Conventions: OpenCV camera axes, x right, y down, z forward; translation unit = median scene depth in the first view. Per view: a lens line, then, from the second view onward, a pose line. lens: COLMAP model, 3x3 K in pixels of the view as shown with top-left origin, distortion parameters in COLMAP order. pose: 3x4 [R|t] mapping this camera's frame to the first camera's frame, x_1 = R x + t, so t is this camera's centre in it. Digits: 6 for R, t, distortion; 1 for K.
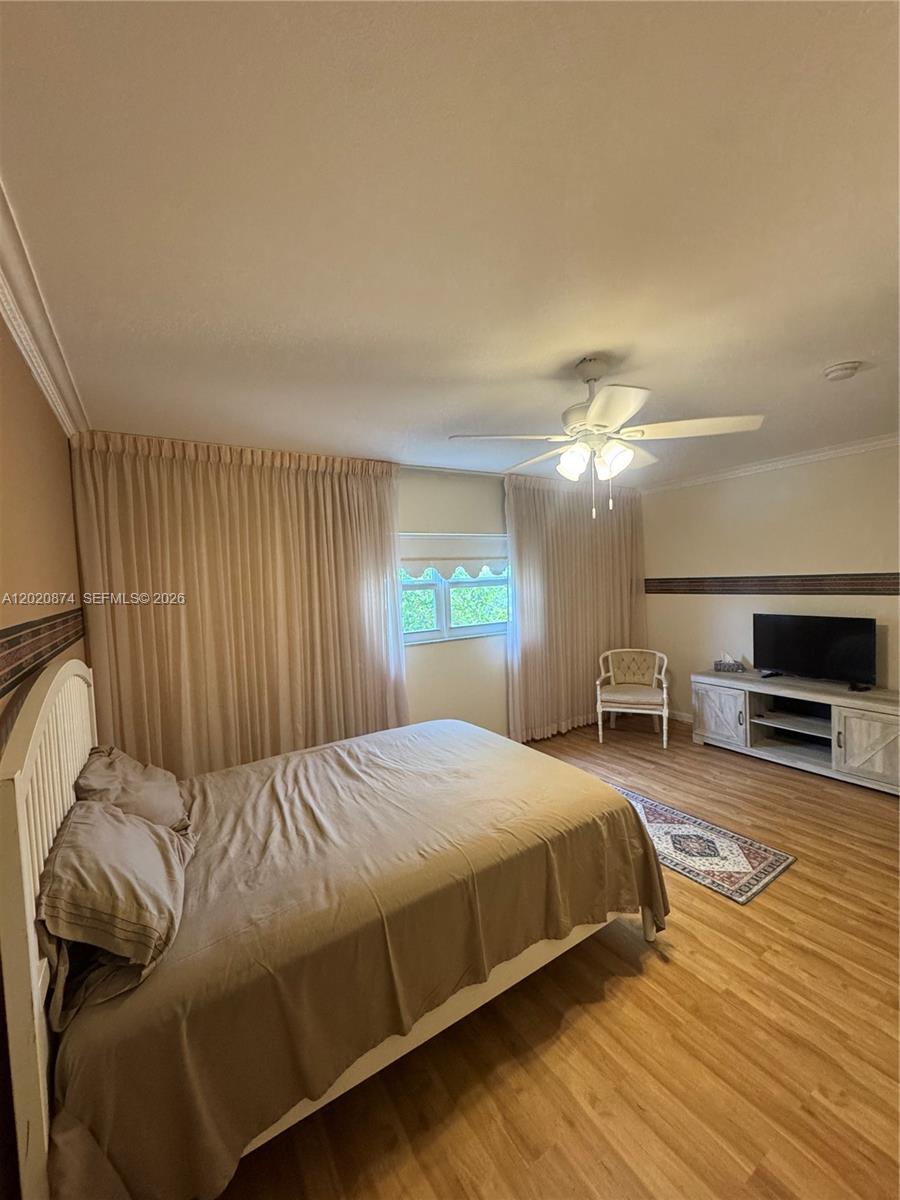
lens RADIAL K [[480.3, 0, 452.3], [0, 480.3, 600.7], [0, 0, 1]] dist [-0.004445, 0.000946]
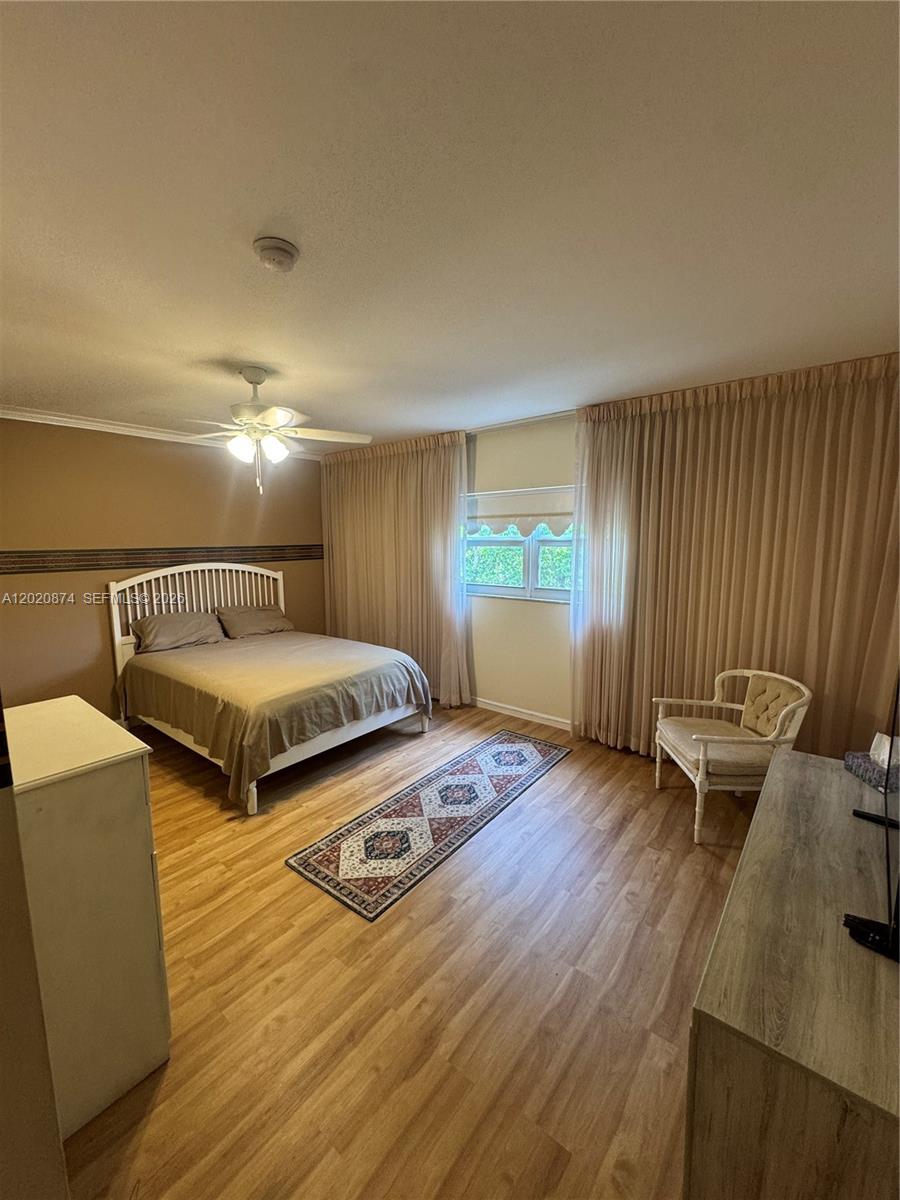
lens RADIAL K [[480.3, 0, 452.3], [0, 480.3, 600.7], [0, 0, 1]] dist [-0.004445, 0.000946]
pose [[0.322718, 0.161128, -0.932679, 0.953452], [-0.054014, 0.986933, 0.151811, -0.062564], [0.944953, 0.001386, 0.327204, 0.595506]]
